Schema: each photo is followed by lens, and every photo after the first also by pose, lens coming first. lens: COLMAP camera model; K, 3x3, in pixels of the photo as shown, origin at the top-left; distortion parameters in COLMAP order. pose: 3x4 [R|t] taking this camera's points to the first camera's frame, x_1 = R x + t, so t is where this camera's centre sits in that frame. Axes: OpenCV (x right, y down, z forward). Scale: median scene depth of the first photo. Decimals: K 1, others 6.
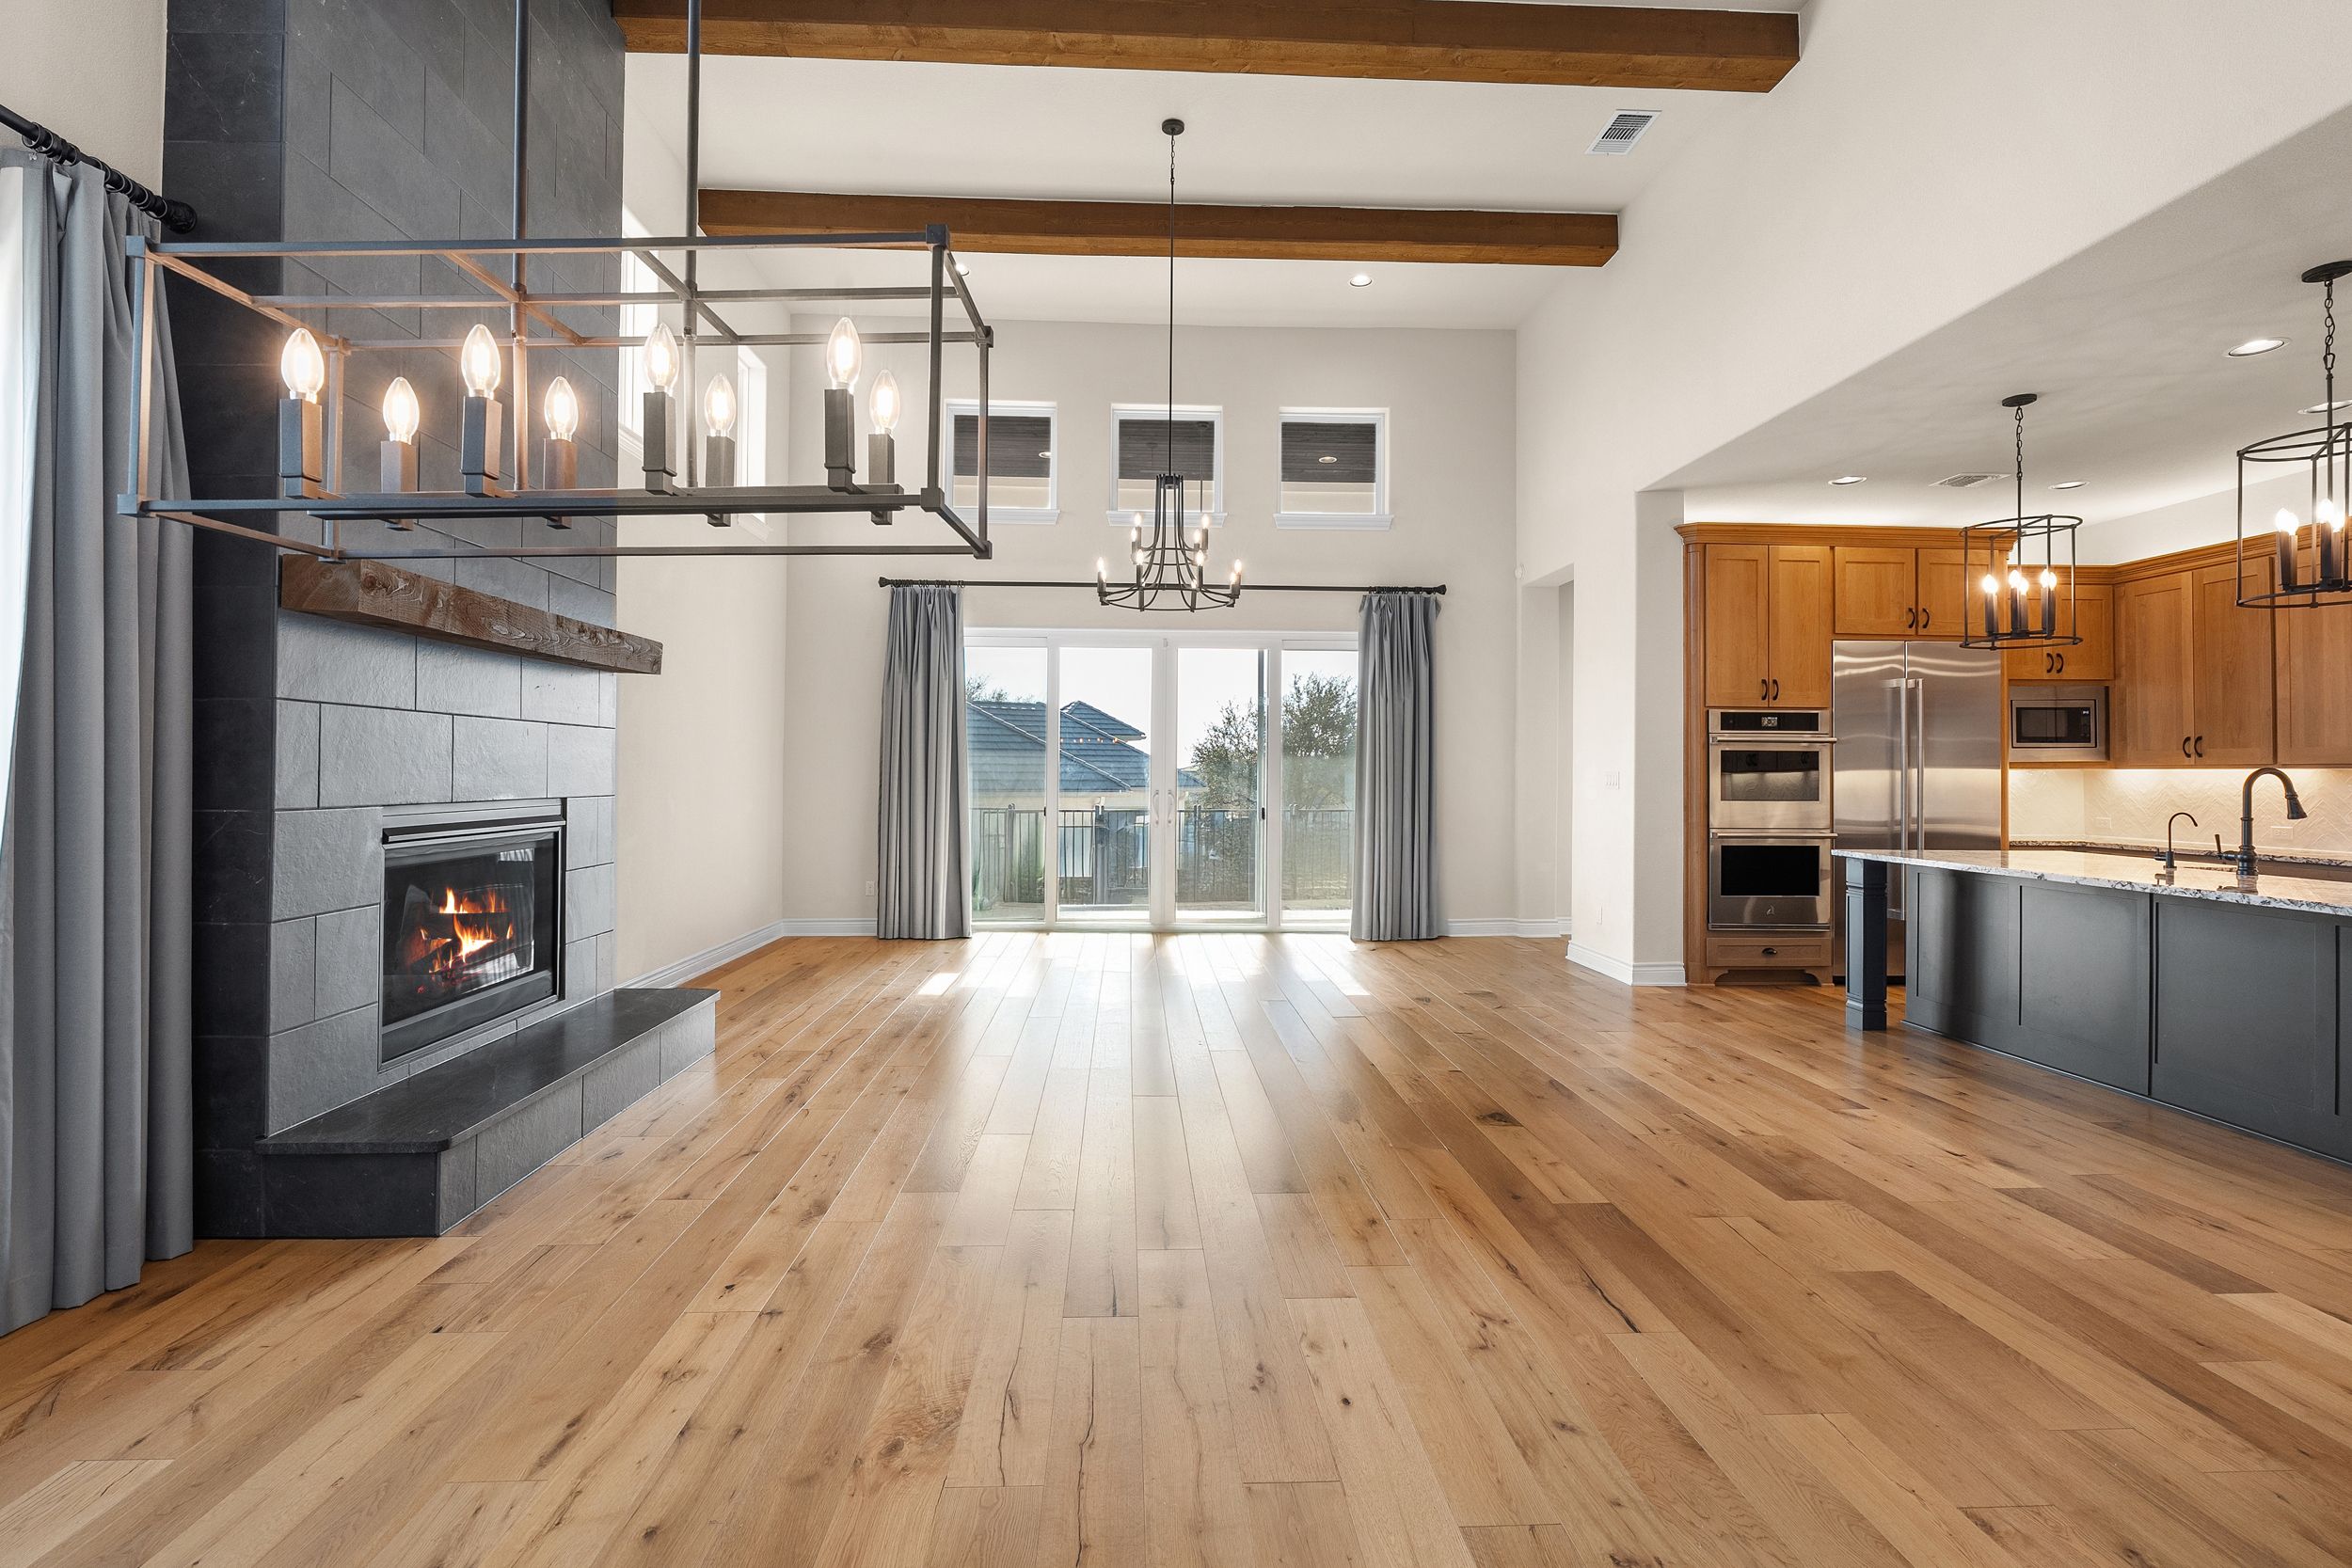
lens RADIAL K [[1060.8, 0, 1174.9], [0, 1060.8, 762.3], [0, 0, 1]] dist [-0.007605, 0.003047]
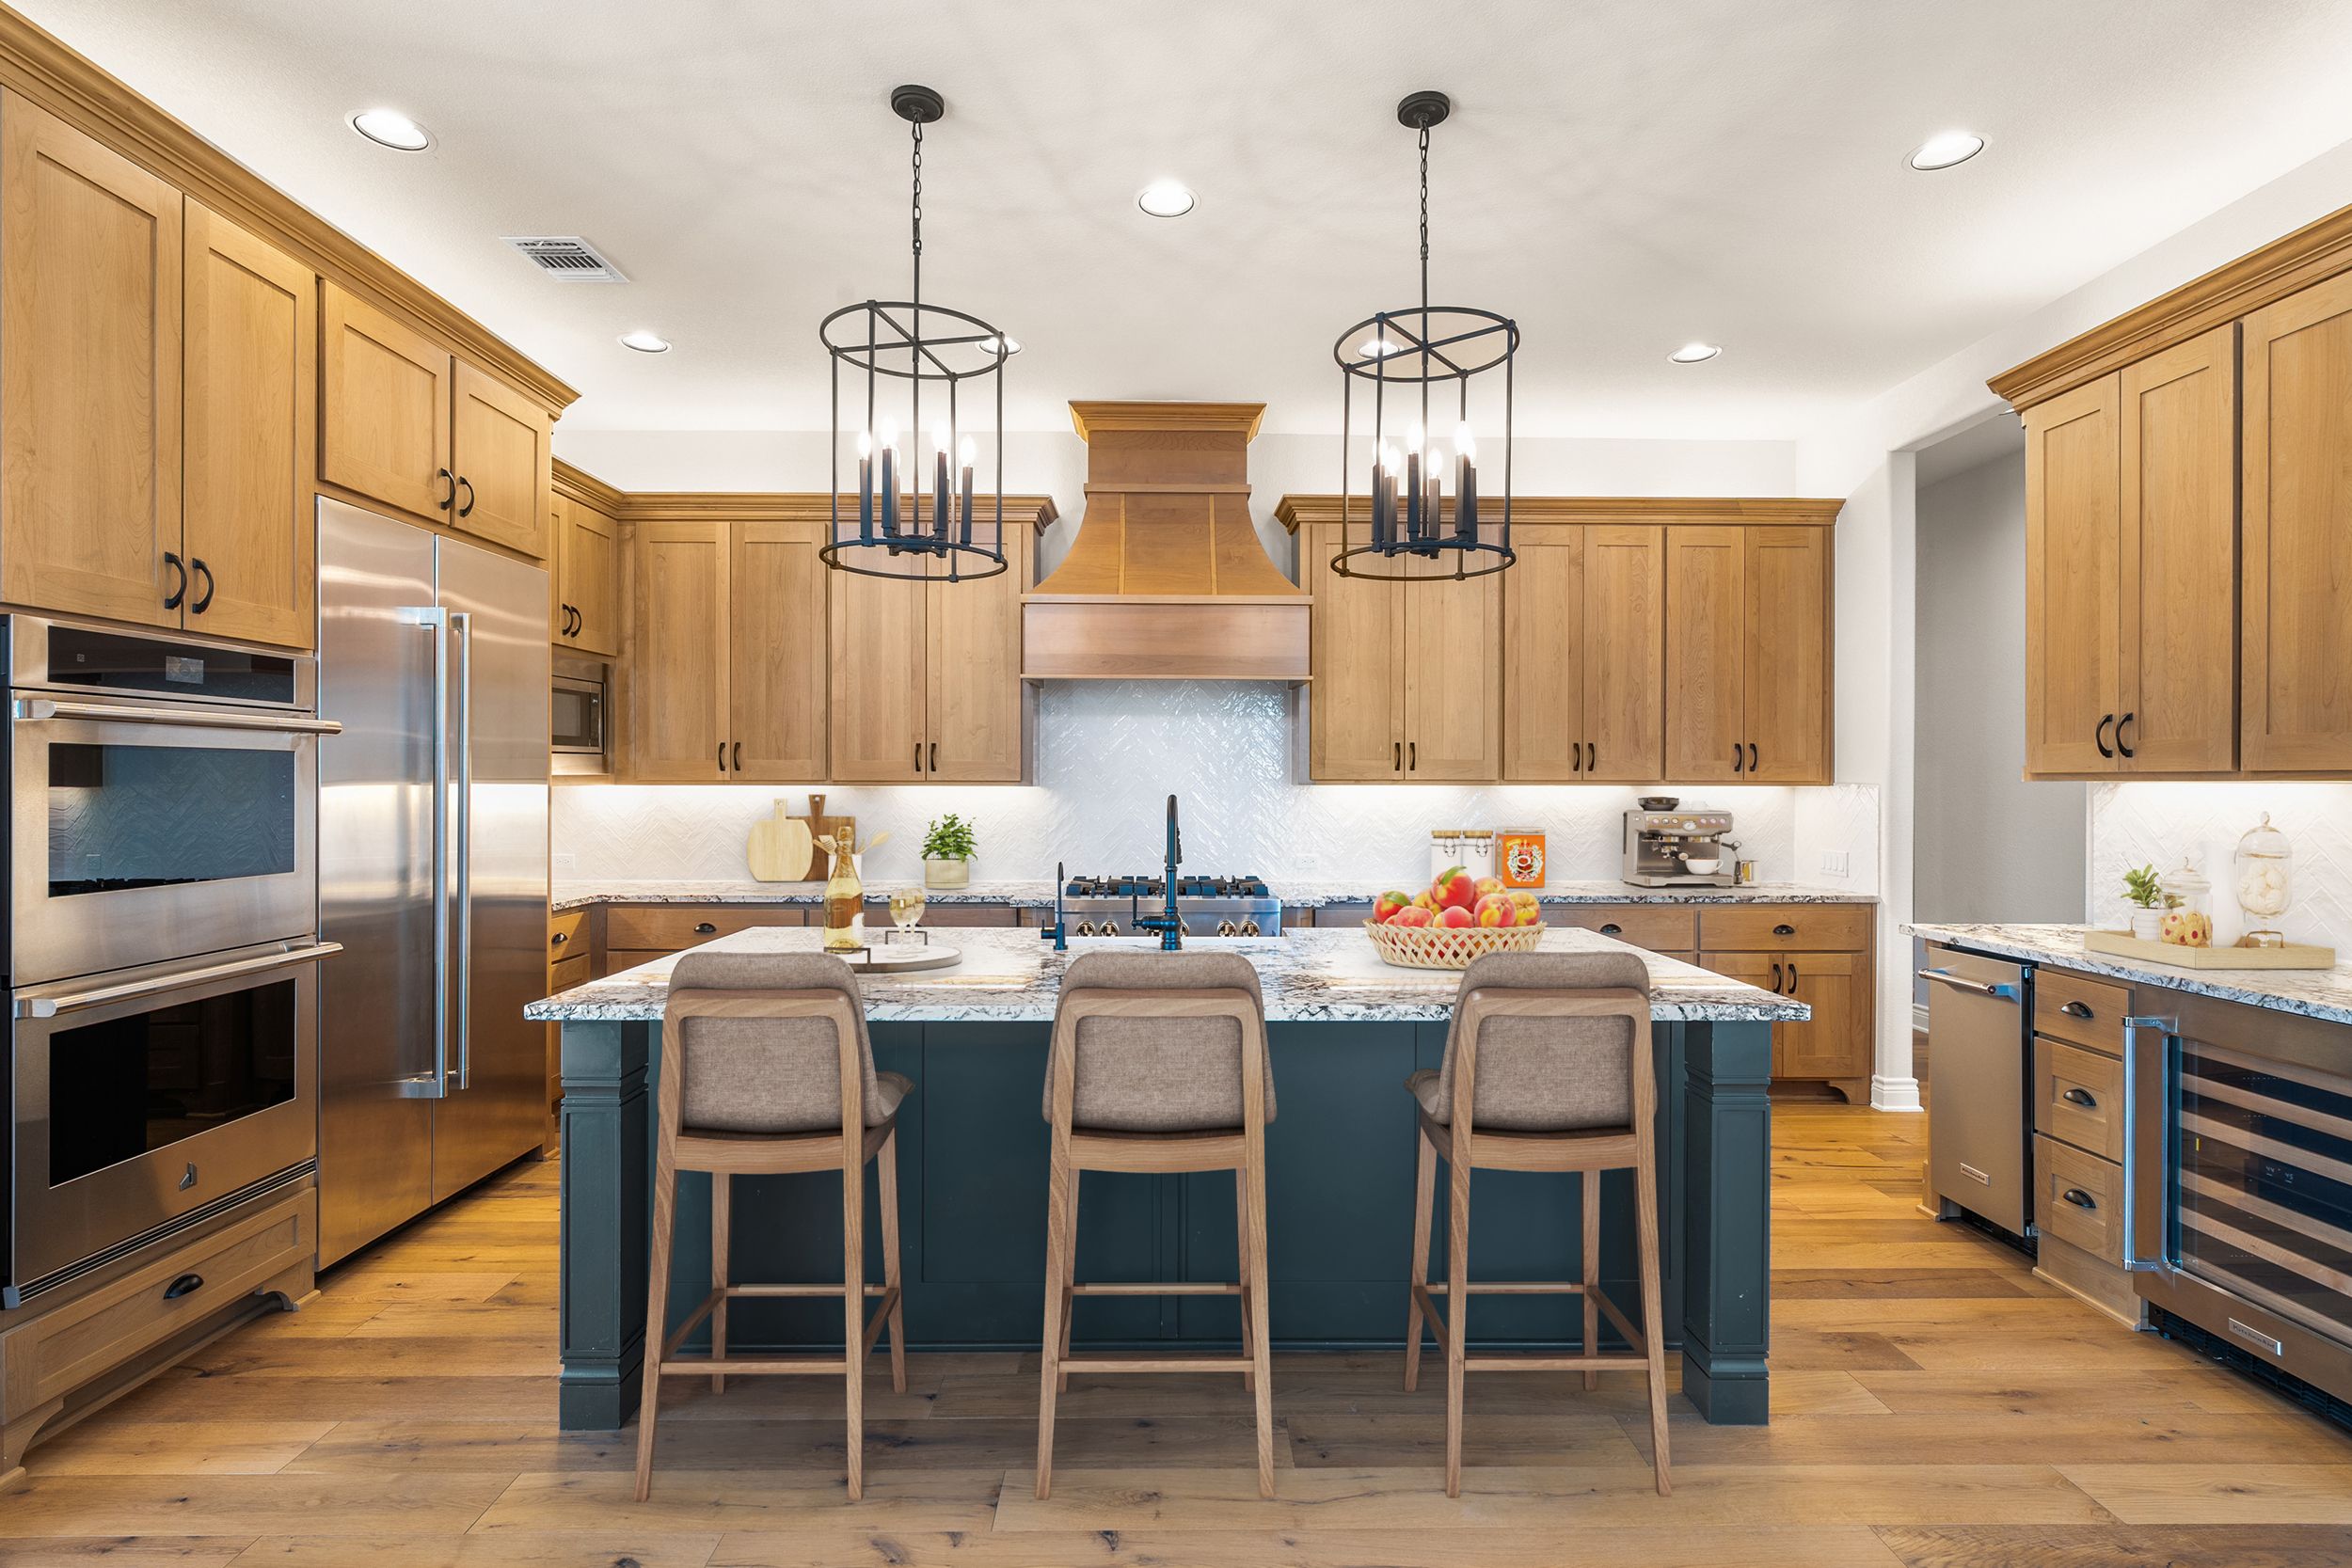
lens RADIAL K [[1099.2, 0, 1167.6], [0, 1099.2, 778.5], [0, 0, 1]] dist [-0.001721, 0.000722]
pose [[0.042150, -0.002767, 0.999107, 0.197880], [-0.011860, 0.999924, 0.003269, -0.005596], [-0.999041, -0.011988, 0.042114, 0.663930]]
